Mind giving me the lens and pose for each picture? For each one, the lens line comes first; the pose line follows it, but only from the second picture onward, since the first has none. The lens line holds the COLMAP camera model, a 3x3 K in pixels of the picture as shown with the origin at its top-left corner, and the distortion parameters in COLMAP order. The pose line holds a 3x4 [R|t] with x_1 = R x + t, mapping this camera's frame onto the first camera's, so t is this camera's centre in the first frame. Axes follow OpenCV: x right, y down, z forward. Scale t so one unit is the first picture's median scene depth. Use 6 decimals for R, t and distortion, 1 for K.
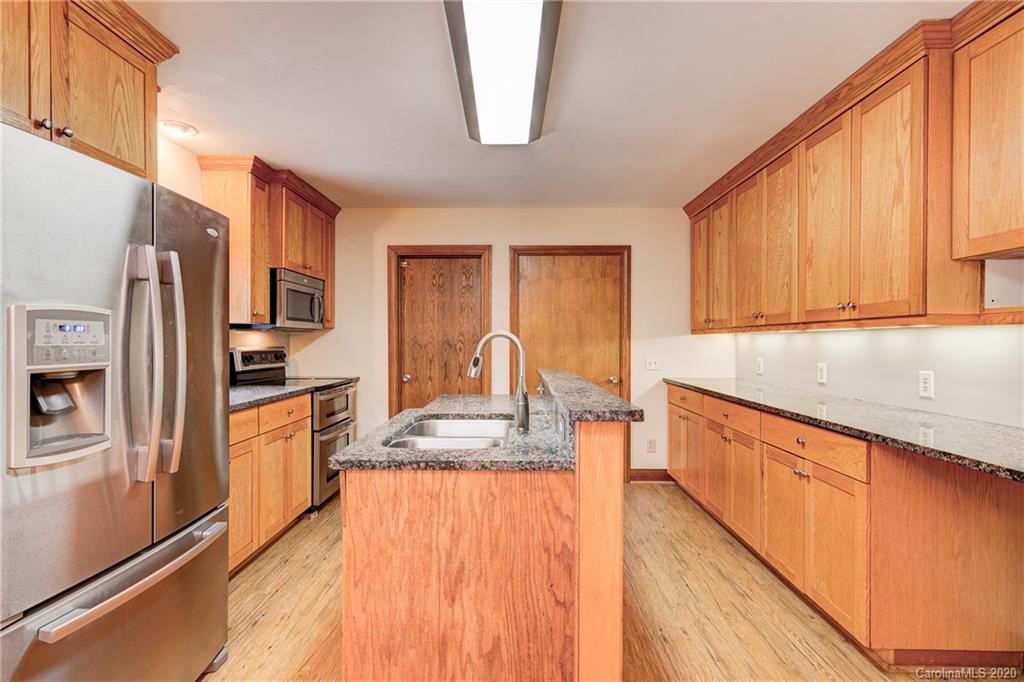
lens RADIAL K [[497.9, 0, 509.6], [0, 497.9, 343.4], [0, 0, 1]] dist [-0.001383, 0.003607]
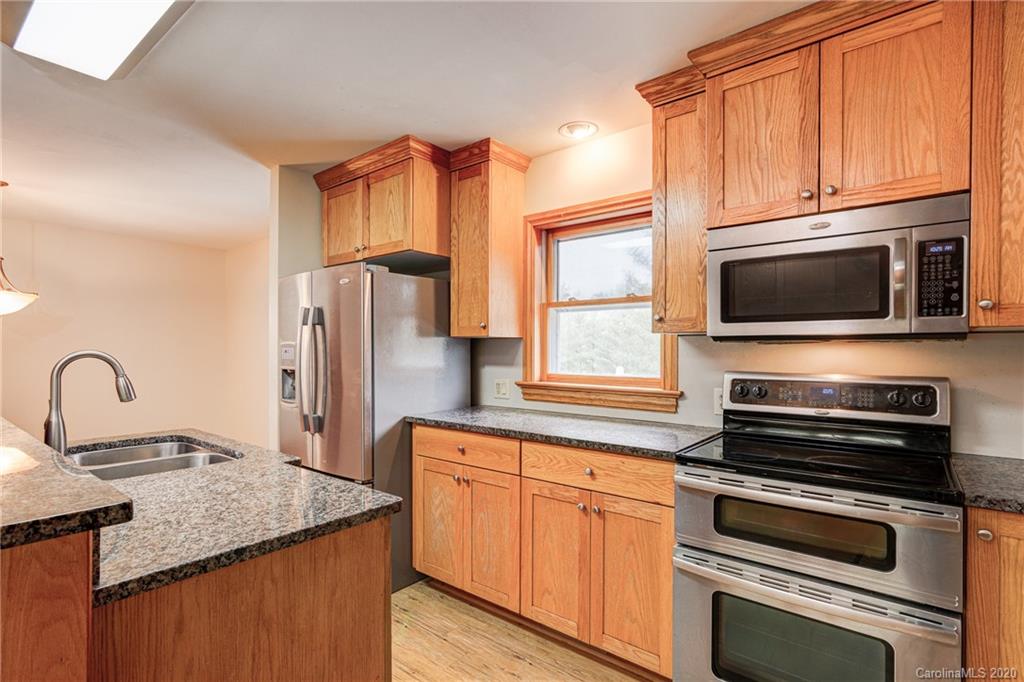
lens RADIAL K [[497.9, 0, 507.1], [0, 497.9, 353.8], [0, 0, 1]] dist [-0.001383, 0.003607]
pose [[-0.622997, 0.003533, -0.782216, 0.160356], [-0.007340, 0.999919, 0.010363, -0.026085], [0.782190, 0.012197, -0.622921, 1.649400]]
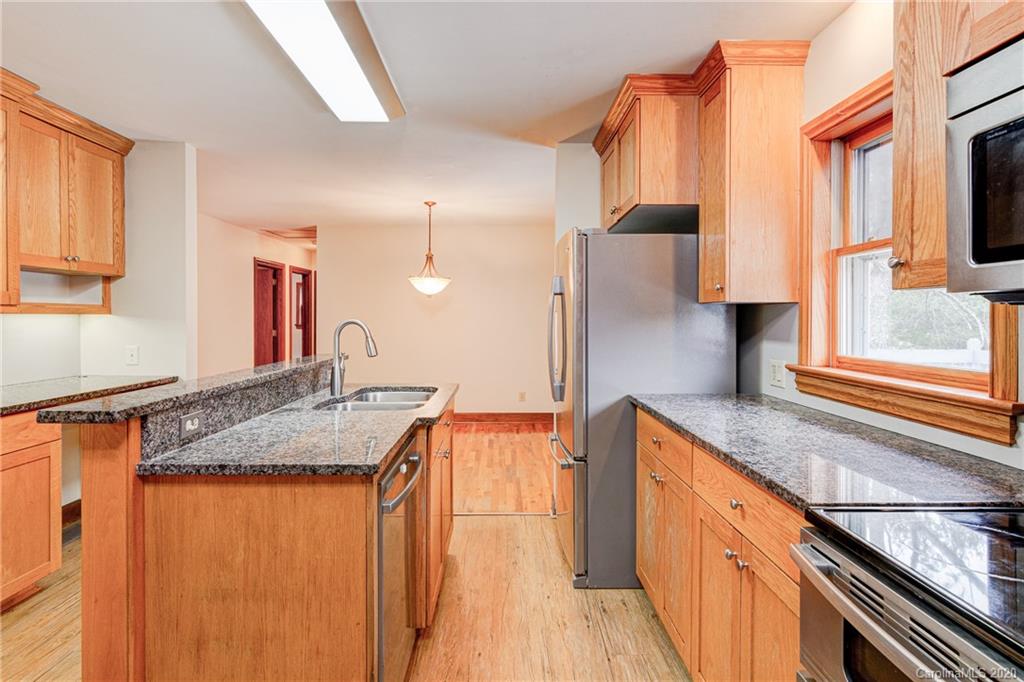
lens RADIAL K [[529.5, 0, 509.3], [0, 529.5, 321.2], [0, 0, 1]] dist [0.000014, 0.003572]
pose [[-0.999700, -0.004414, -0.024090, -0.295813], [-0.004713, 0.999912, 0.012365, -0.029496], [0.024033, 0.012475, -0.999633, 1.811036]]
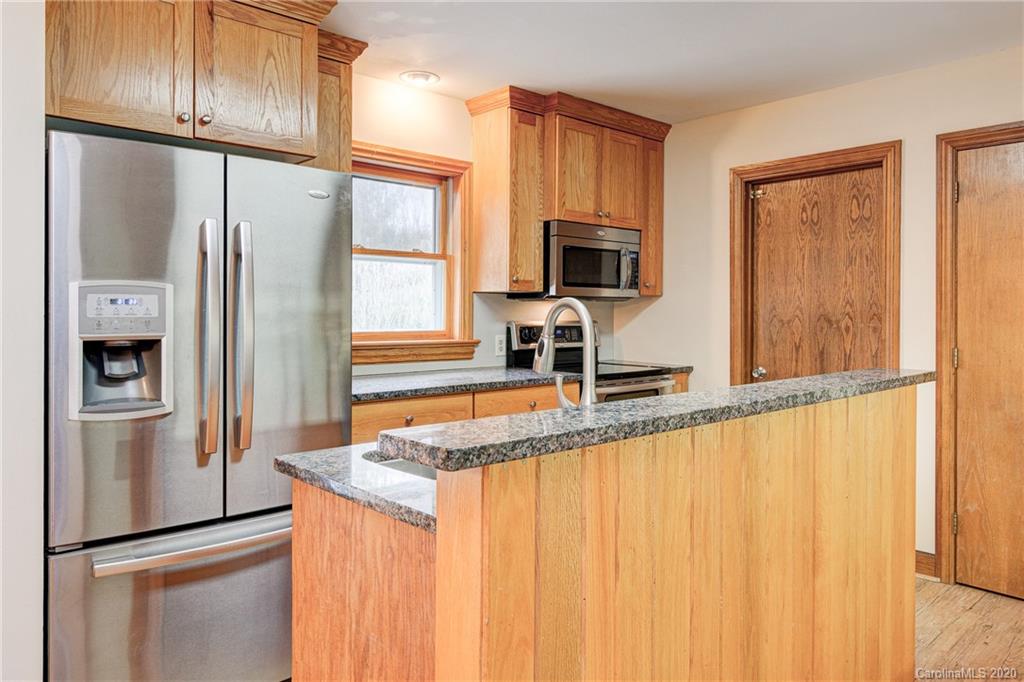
lens RADIAL K [[710.1, 0, 516.7], [0, 710.1, 314.1], [0, 0, 1]] dist [-0.003690, 0.005725]
pose [[0.683865, 0.003314, -0.729601, 0.438622], [-0.006509, 0.999978, -0.001559, -0.002826], [0.729580, 0.005815, 0.683871, 0.279569]]
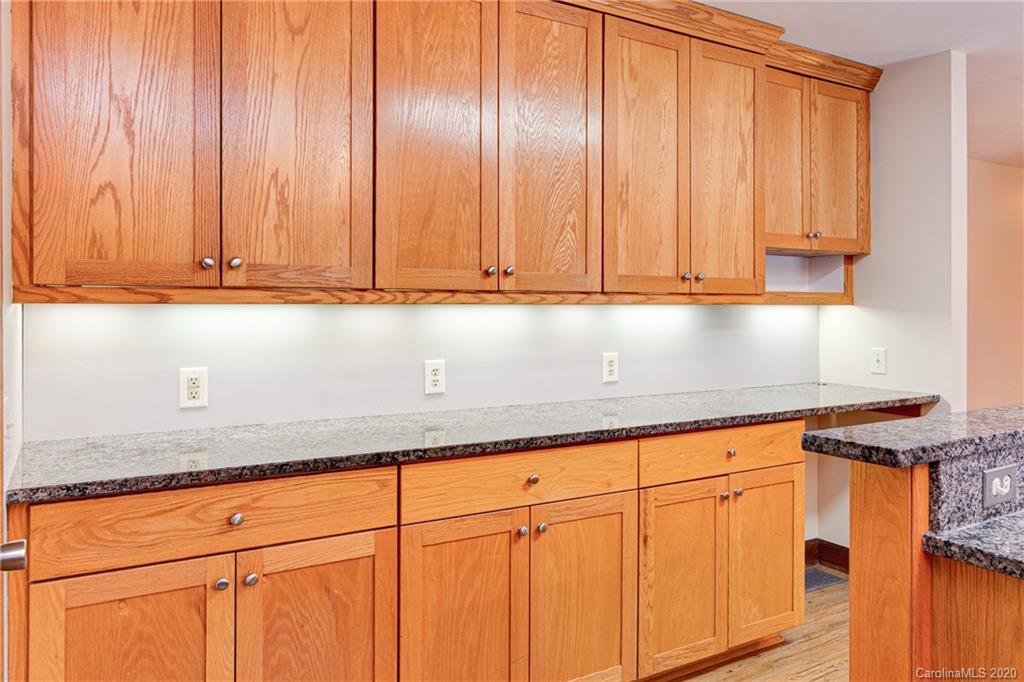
lens RADIAL K [[735.0, 0, 516.6], [0, 735.0, 313.4], [0, 0, 1]] dist [-0.005419, 0.005927]
pose [[-0.521395, -0.006906, 0.853288, -0.185742], [0.003530, 0.999941, 0.010249, -0.026524], [-0.853308, 0.008356, -0.521340, 1.731441]]
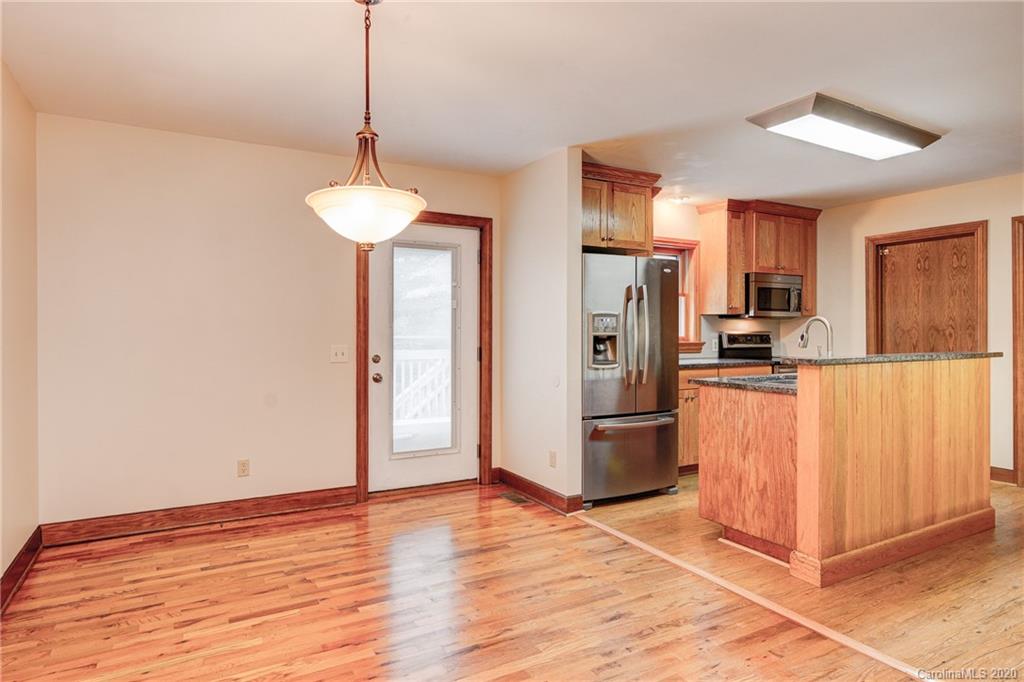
lens RADIAL K [[577.1, 0, 480.7], [0, 577.1, 329.5], [0, 0, 1]] dist [-0.001457, 0.000786]
pose [[0.481945, -0.003452, -0.876195, 0.784440], [-0.003474, 0.999977, -0.005851, 0.021105], [0.876195, 0.005864, 0.481922, -0.563395]]
